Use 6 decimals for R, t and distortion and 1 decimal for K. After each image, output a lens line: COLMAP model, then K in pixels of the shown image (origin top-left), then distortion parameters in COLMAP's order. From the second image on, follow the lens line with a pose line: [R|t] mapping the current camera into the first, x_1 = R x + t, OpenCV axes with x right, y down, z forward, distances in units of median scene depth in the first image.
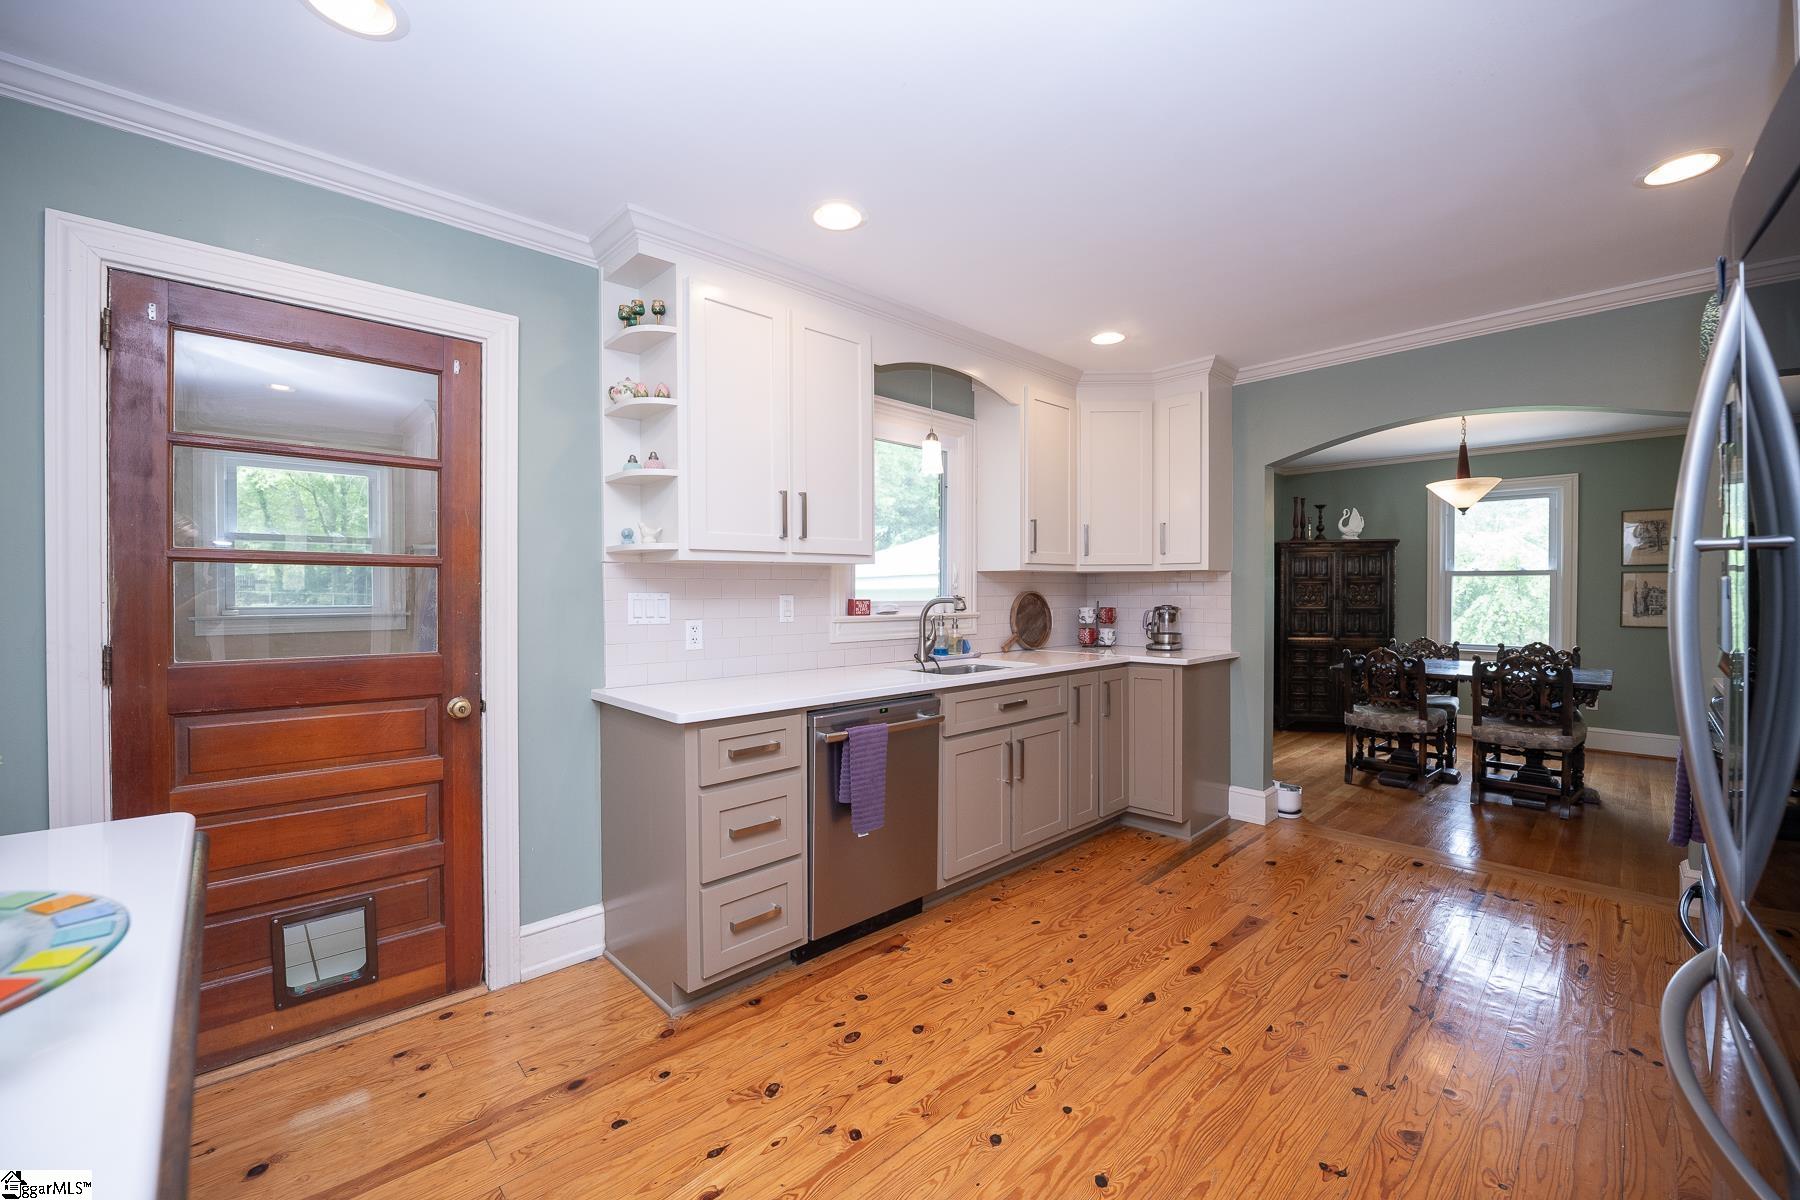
lens RADIAL K [[732.7, 0, 920.5], [0, 732.7, 593.0], [0, 0, 1]] dist [-0.001659, -0.000322]
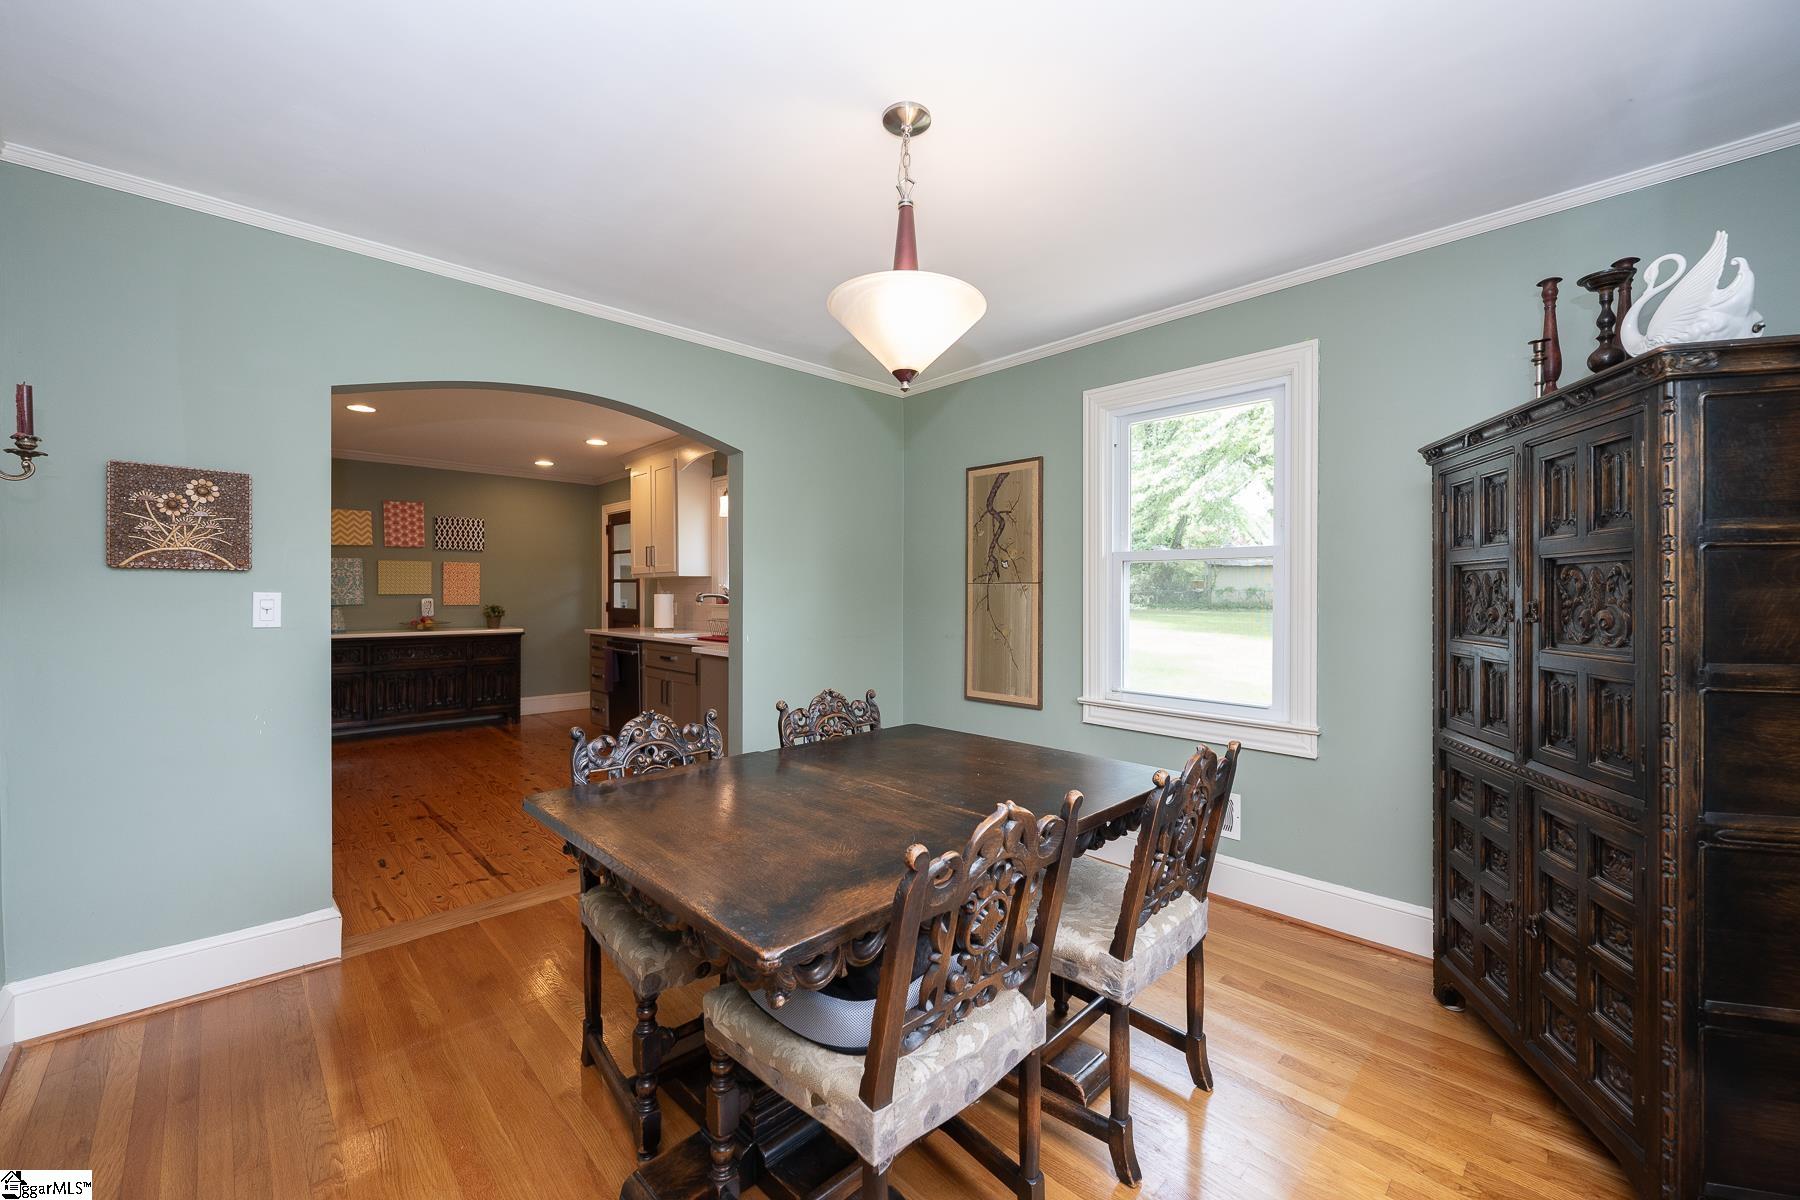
lens RADIAL K [[716.0, 0, 902.9], [0, 716.0, 586.1], [0, 0, 1]] dist [0.003320, 0.000093]
pose [[-0.016540, -0.008273, -0.999829, 1.267597], [-0.004770, 0.999955, -0.008195, -0.000657], [0.999852, 0.004634, -0.016578, 1.151494]]
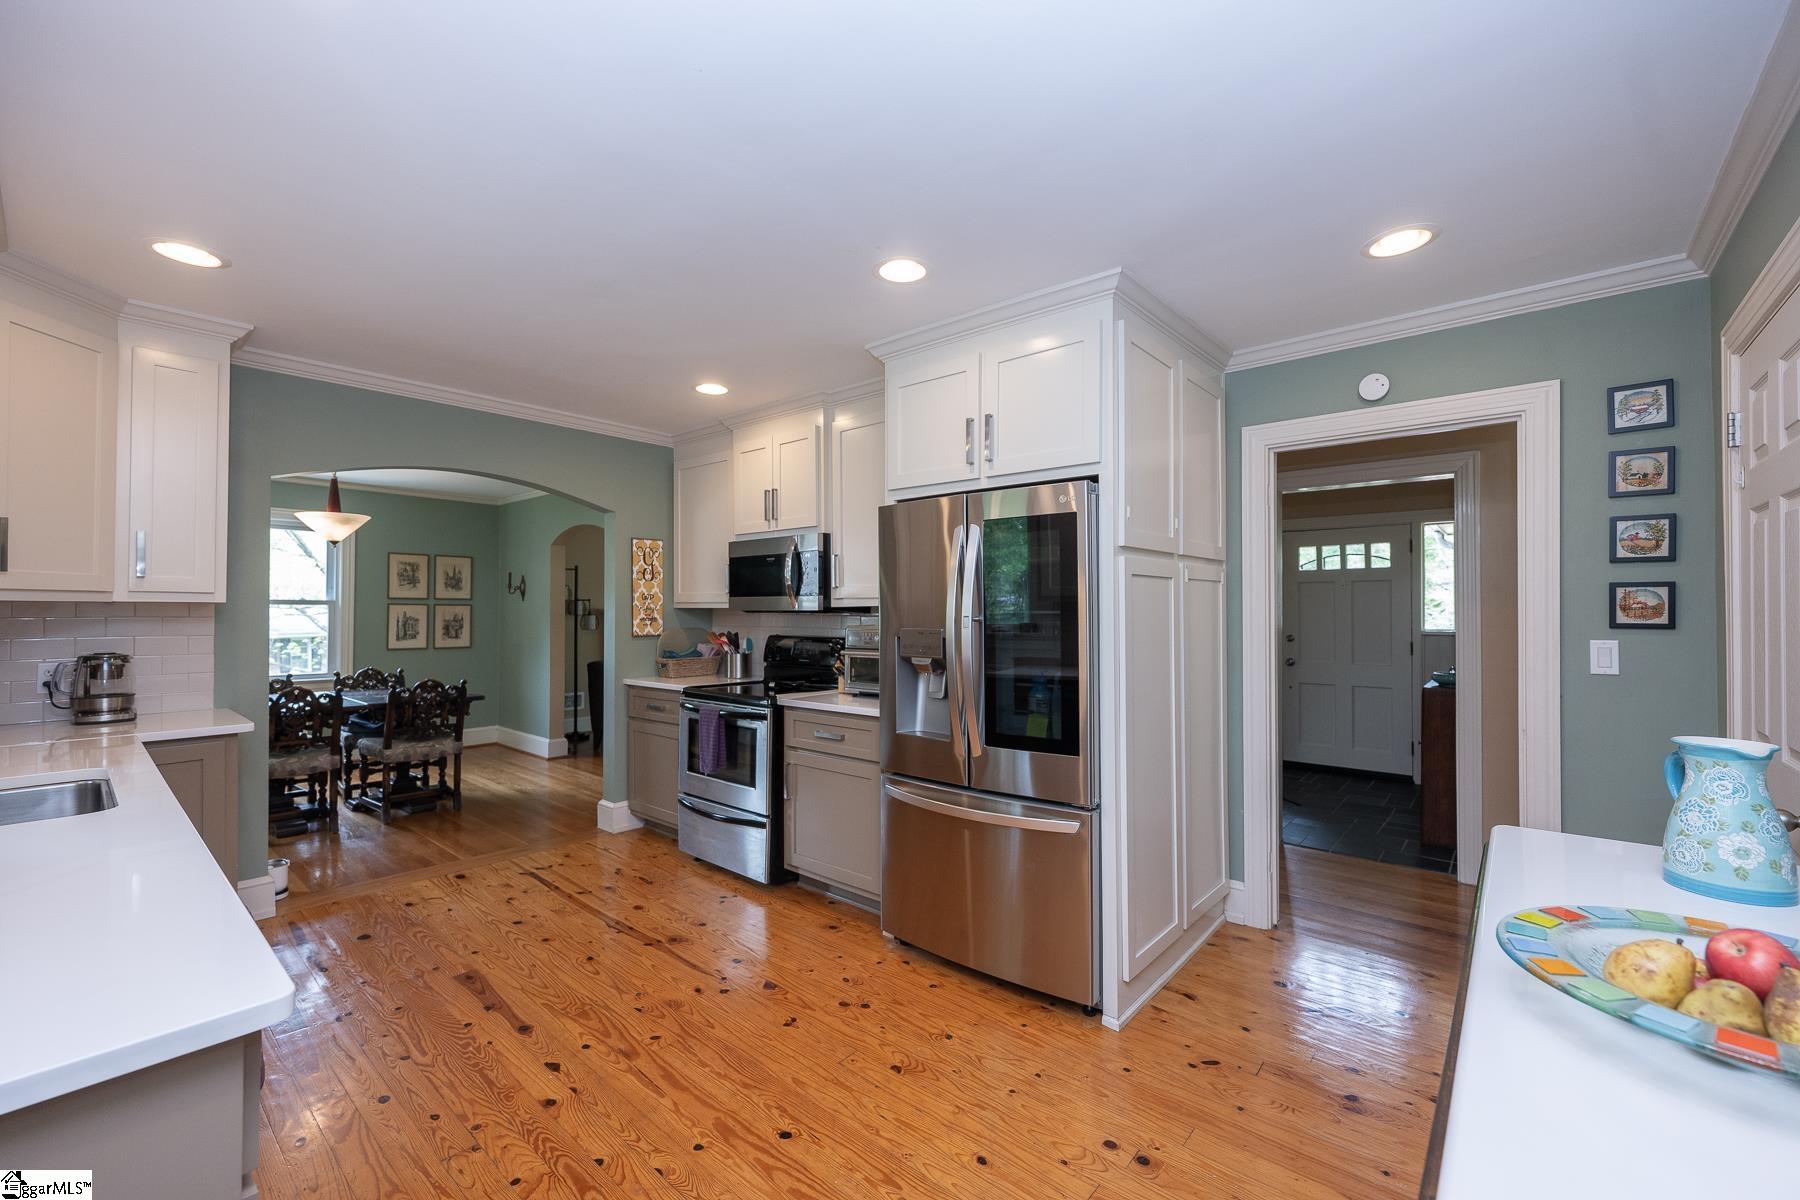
lens RADIAL K [[723.4, 0, 895.8], [0, 723.4, 608.3], [0, 0, 1]] dist [-0.000016, 0.000126]
pose [[-0.070602, 0.005767, 0.997488, -0.357005], [0.000442, 0.999983, -0.005751, -0.019062], [-0.997504, 0.000035, -0.070603, 0.339411]]
